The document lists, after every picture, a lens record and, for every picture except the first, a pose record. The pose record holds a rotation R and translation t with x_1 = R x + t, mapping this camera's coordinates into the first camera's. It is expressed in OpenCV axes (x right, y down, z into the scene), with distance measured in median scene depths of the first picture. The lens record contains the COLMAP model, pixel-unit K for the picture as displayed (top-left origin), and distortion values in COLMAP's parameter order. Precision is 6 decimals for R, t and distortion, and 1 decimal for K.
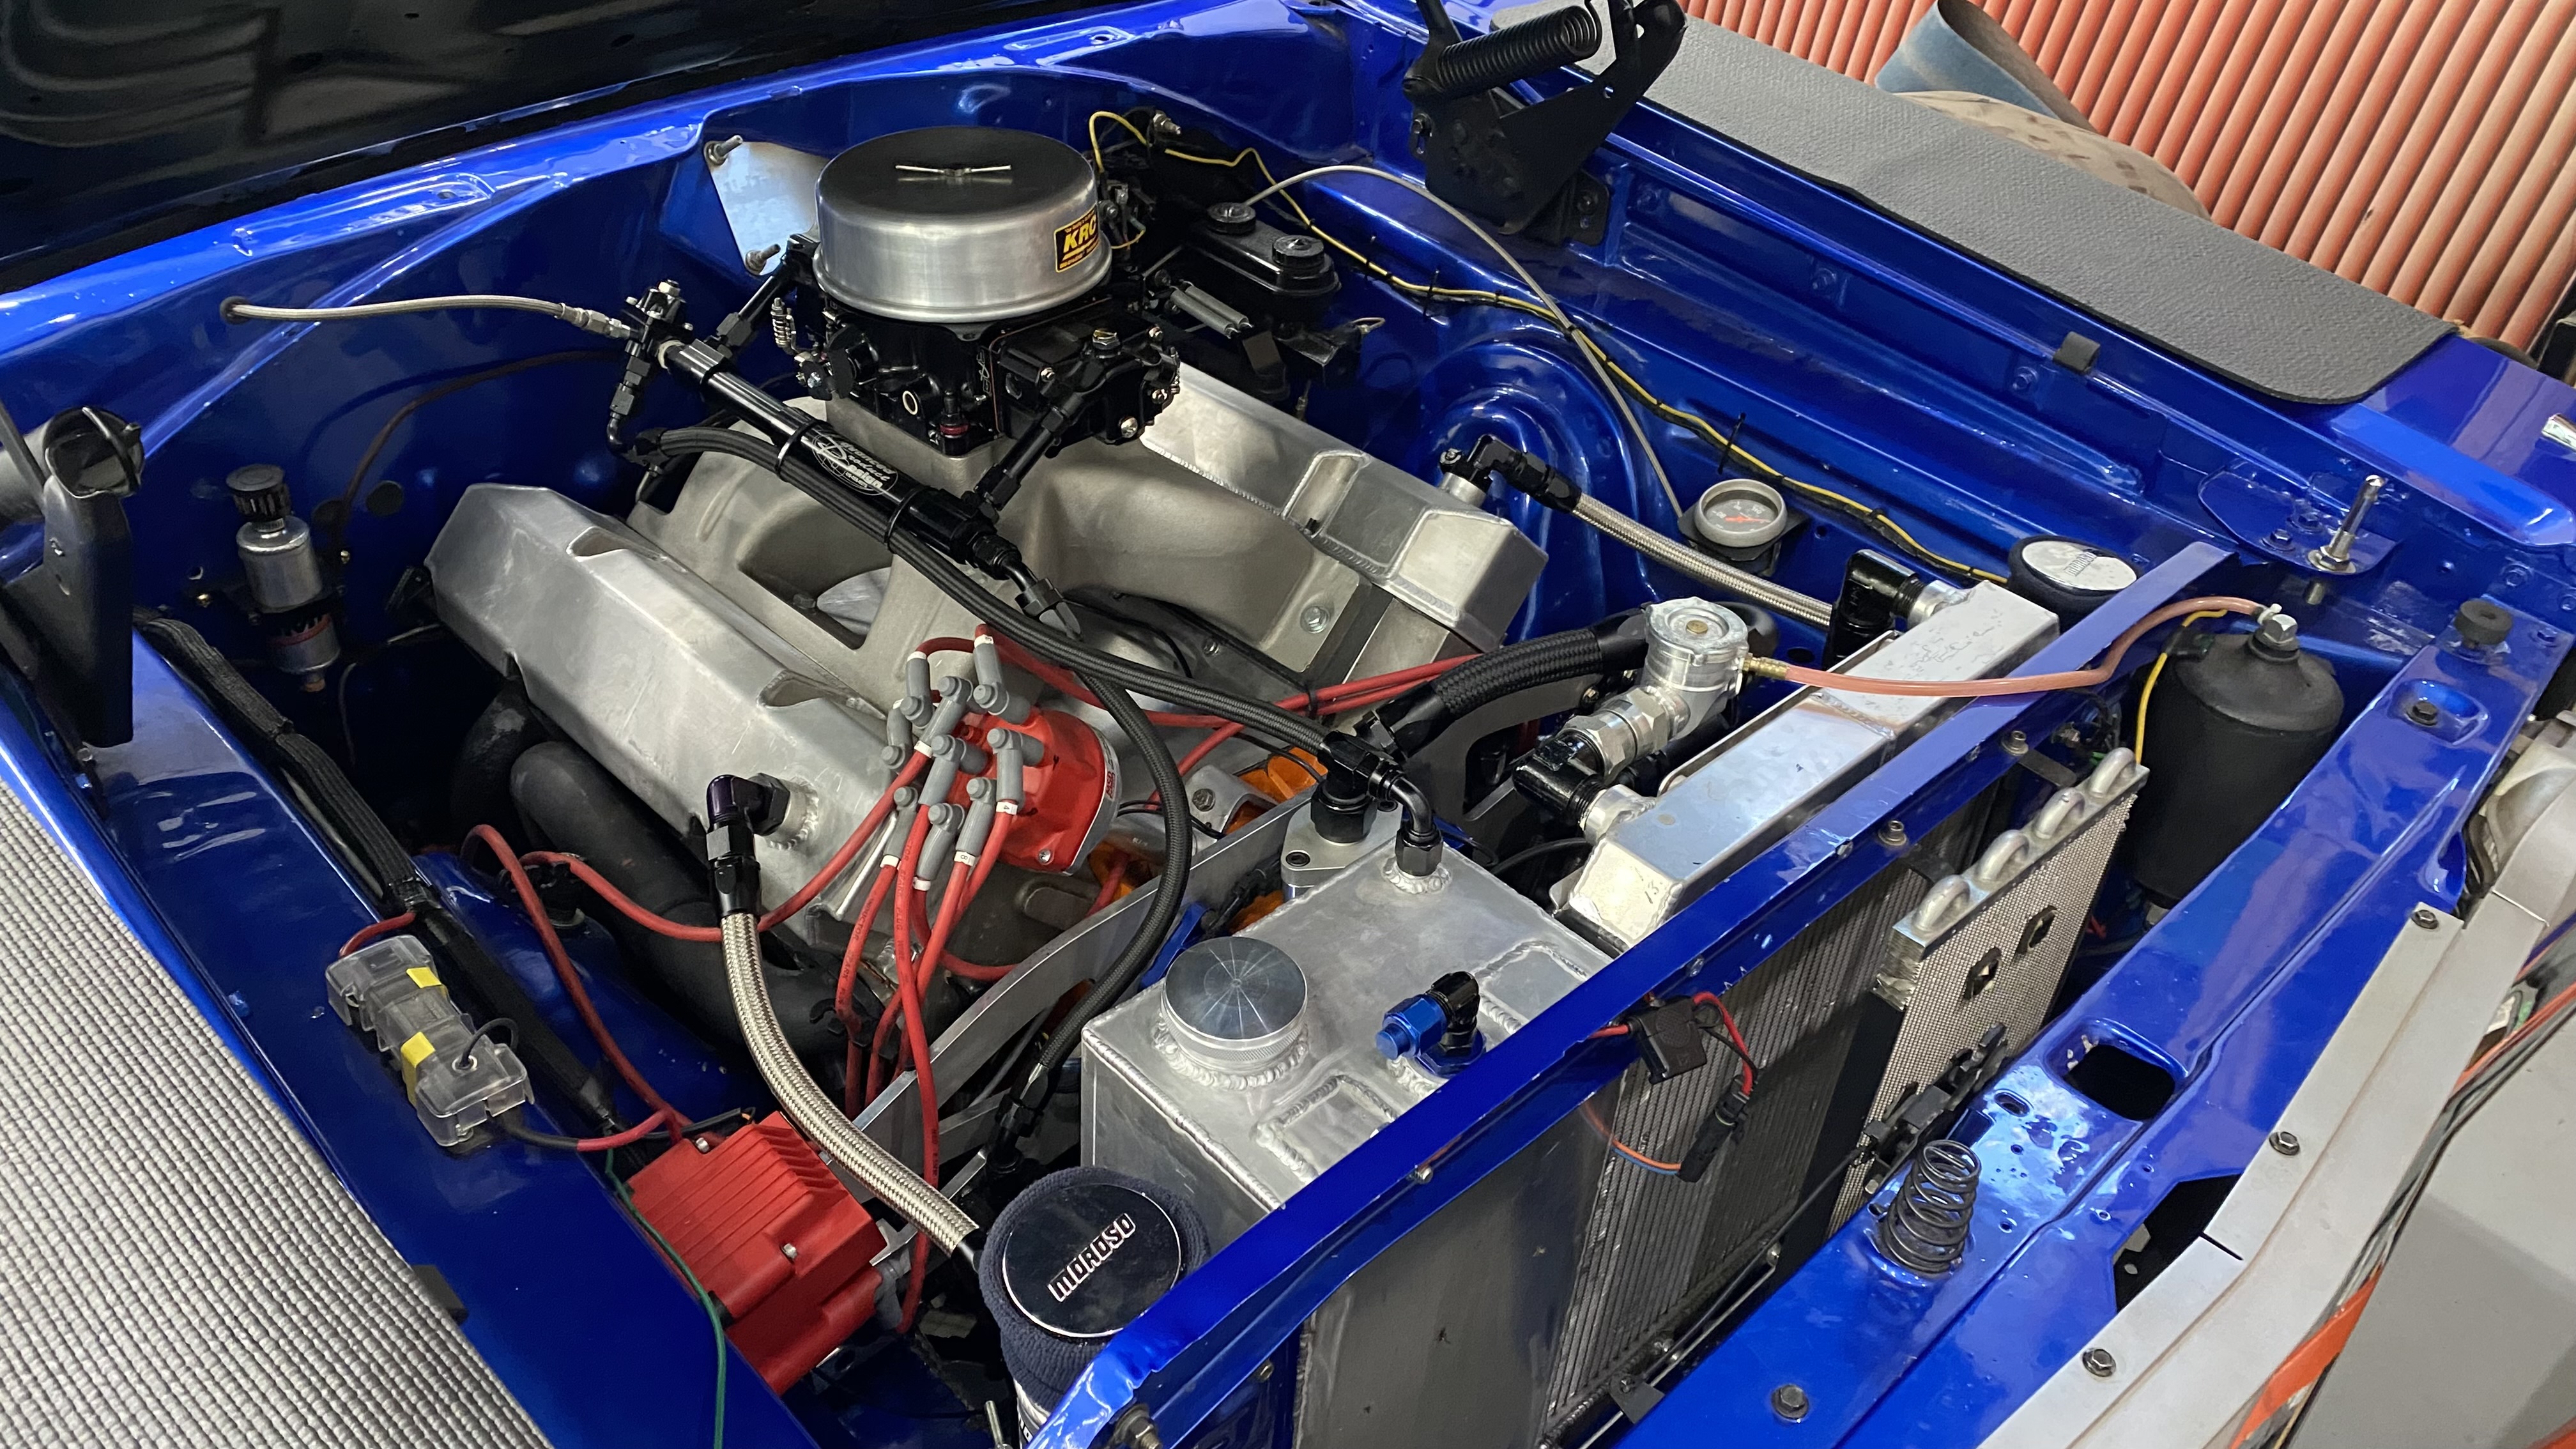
lens RADIAL K [[1980.3, 0, 1323.9], [0, 1980.3, 720.3], [0, 0, 1]] dist [-0.002735, -0.011833]
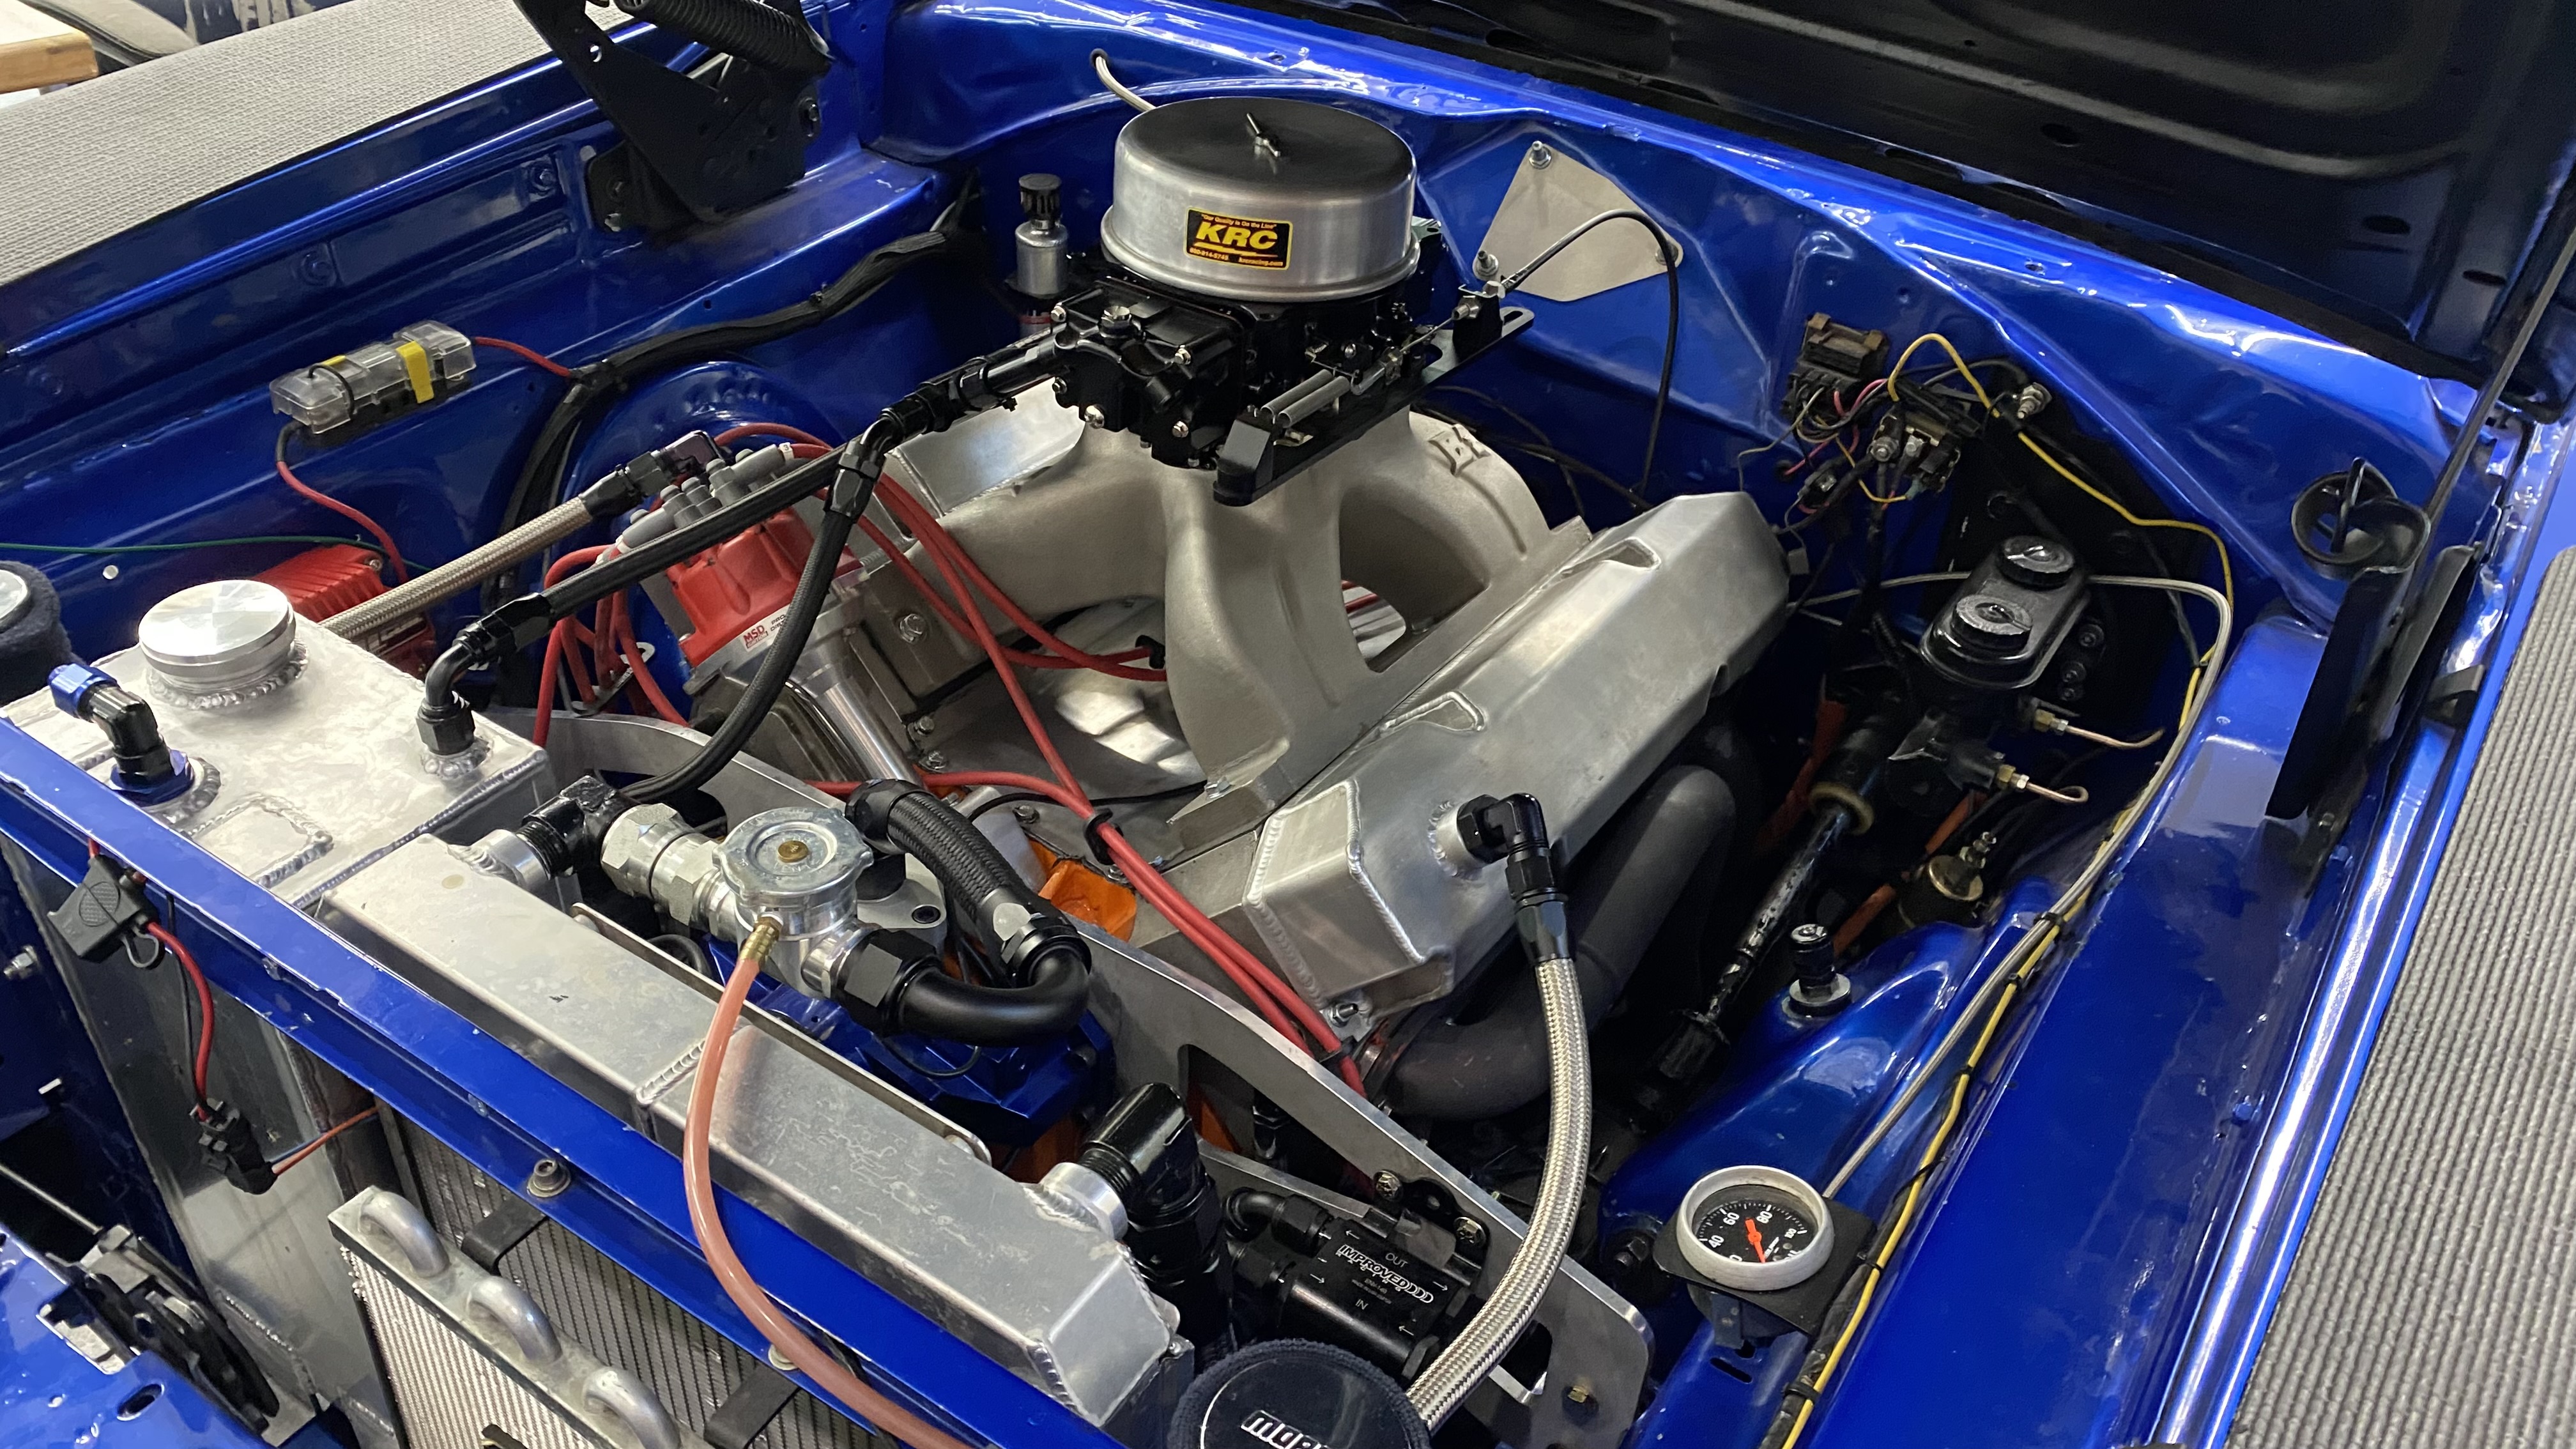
lens RADIAL K [[1989.1, 0, 1288.0], [0, 1989.1, 724.5], [0, 0, 1]] dist [0.003391, -0.003642]
pose [[0.215705, 0.541433, -0.812602, 0.637639], [-0.625418, 0.715699, 0.310849, -0.337780], [0.749882, 0.441164, 0.493002, 0.603151]]
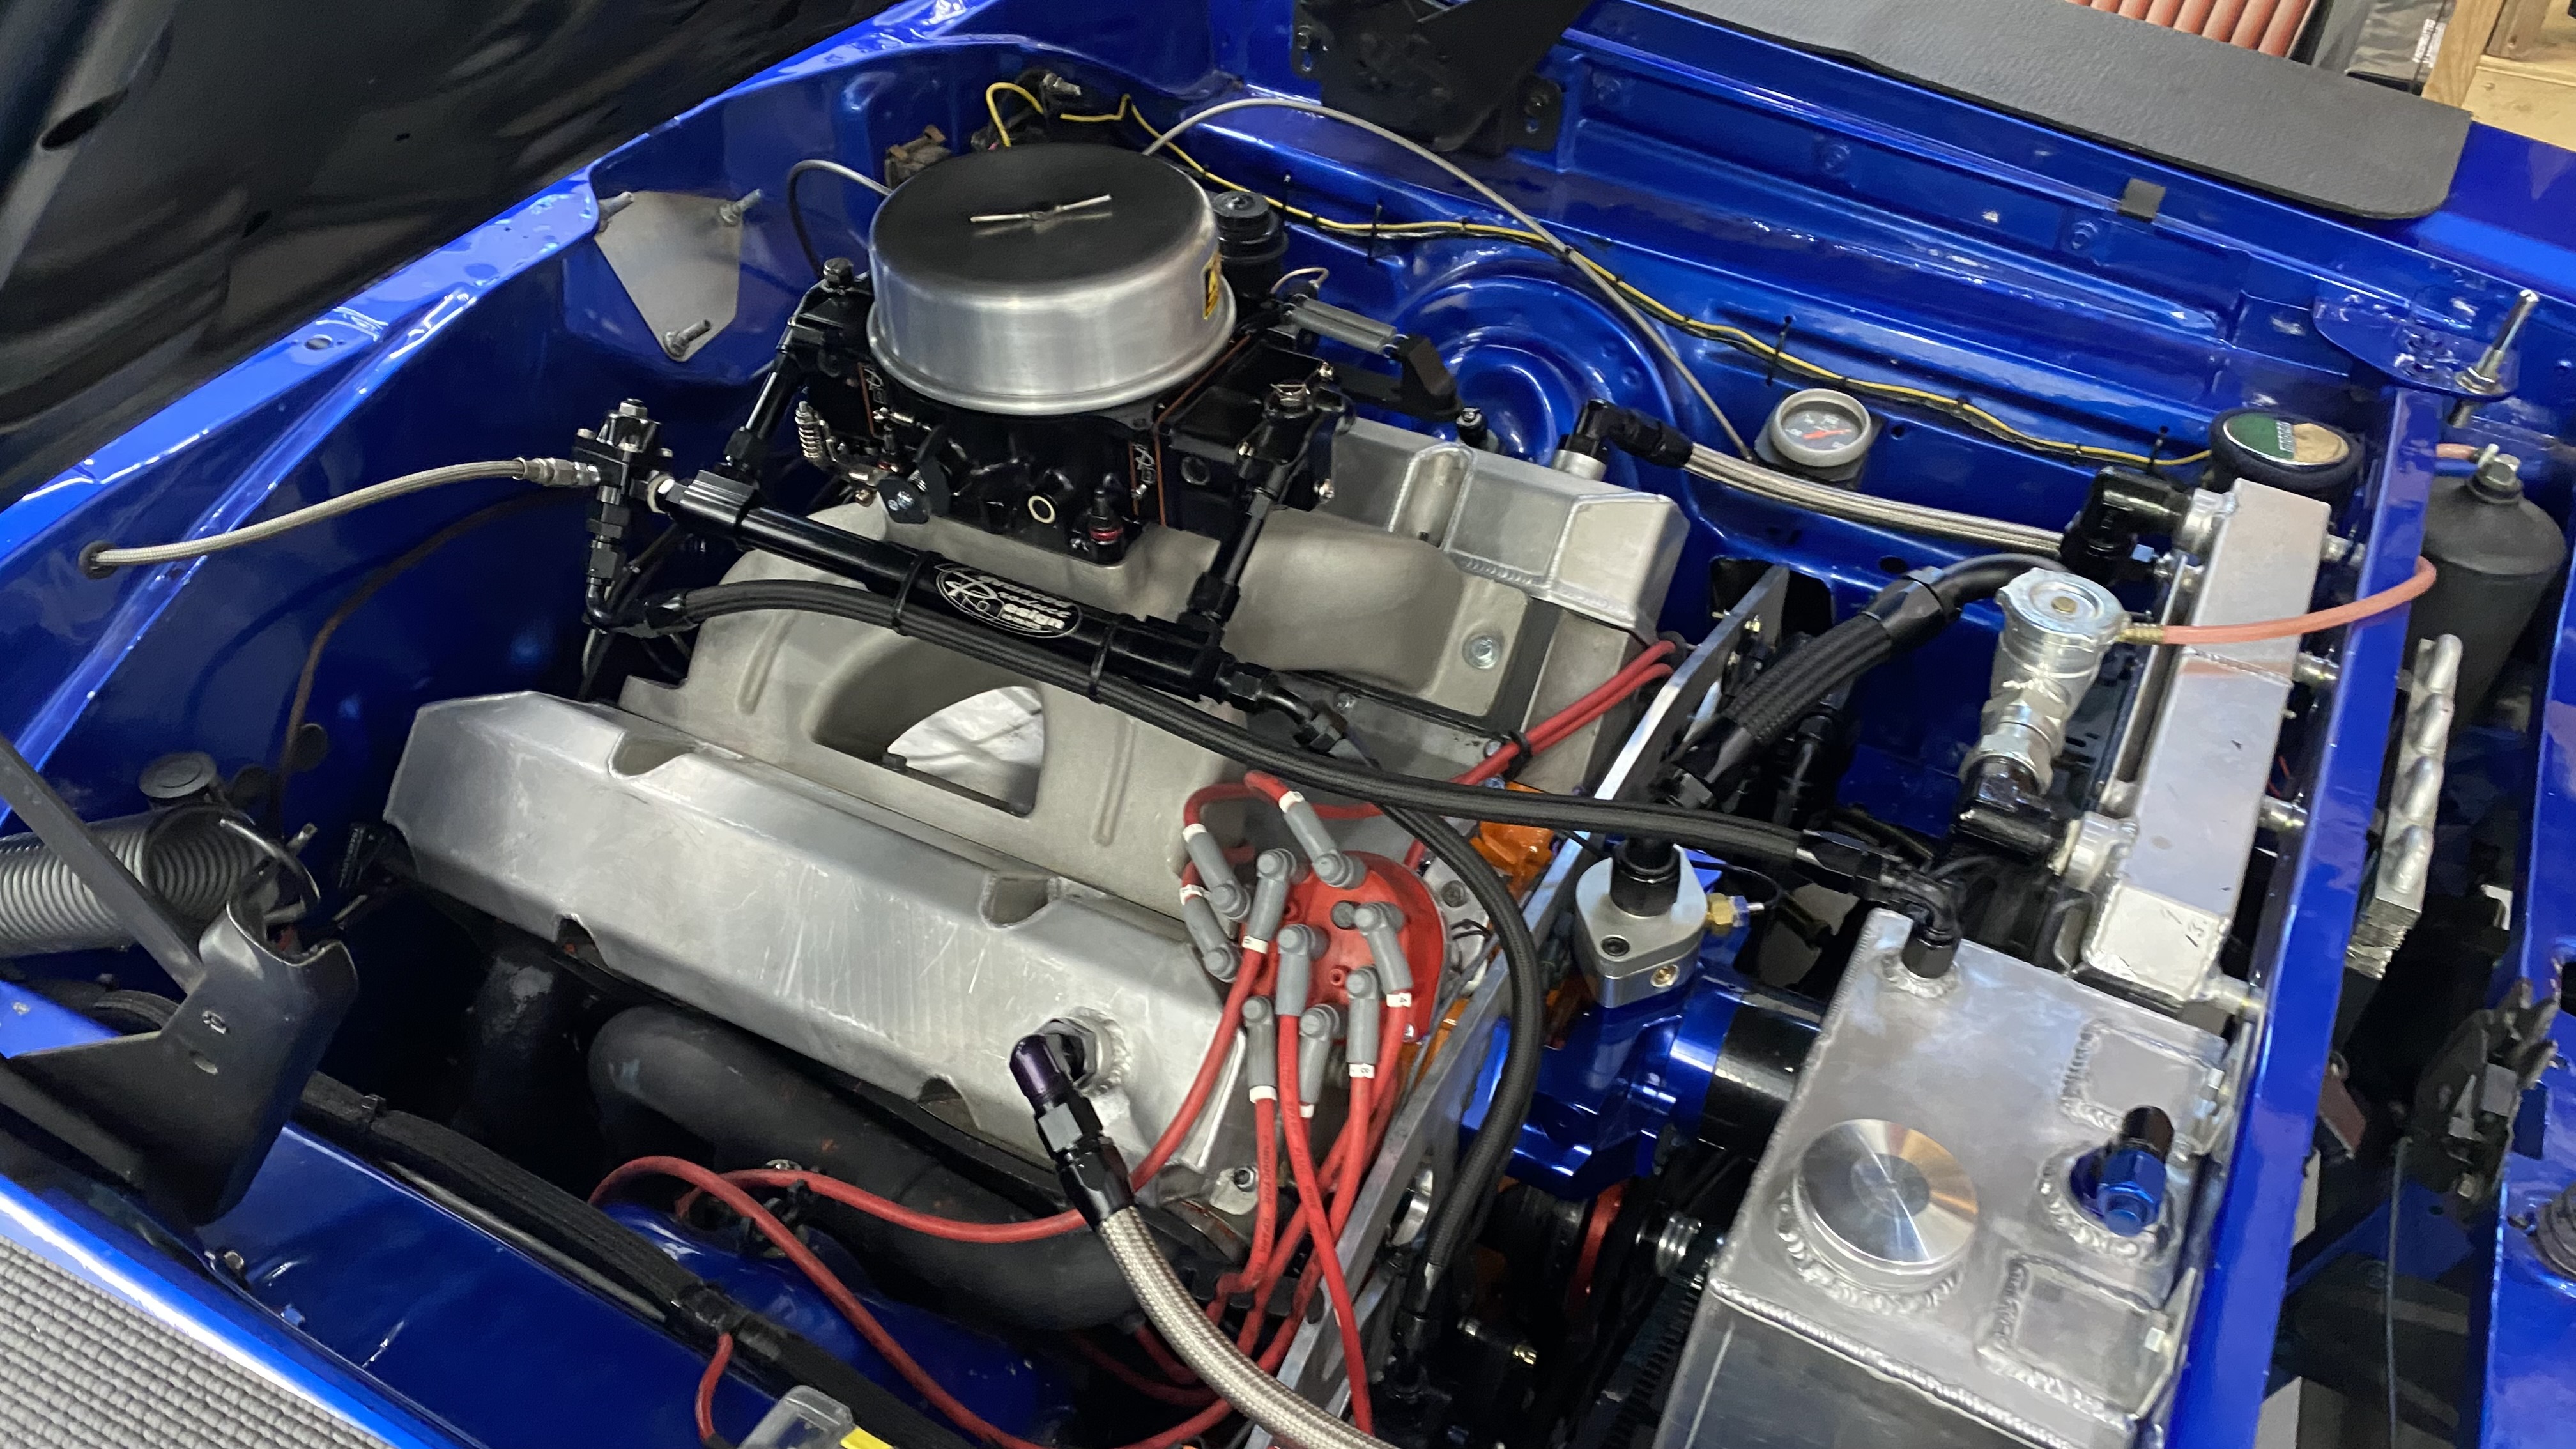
lens RADIAL K [[1989.1, 0, 1288.0], [0, 1989.1, 724.5], [0, 0, 1]] dist [0.003391, -0.003642]
pose [[0.952722, -0.215552, 0.214146, -0.280003], [0.197561, 0.974928, 0.102395, -0.126337], [-0.230849, -0.055247, 0.971420, 0.167920]]
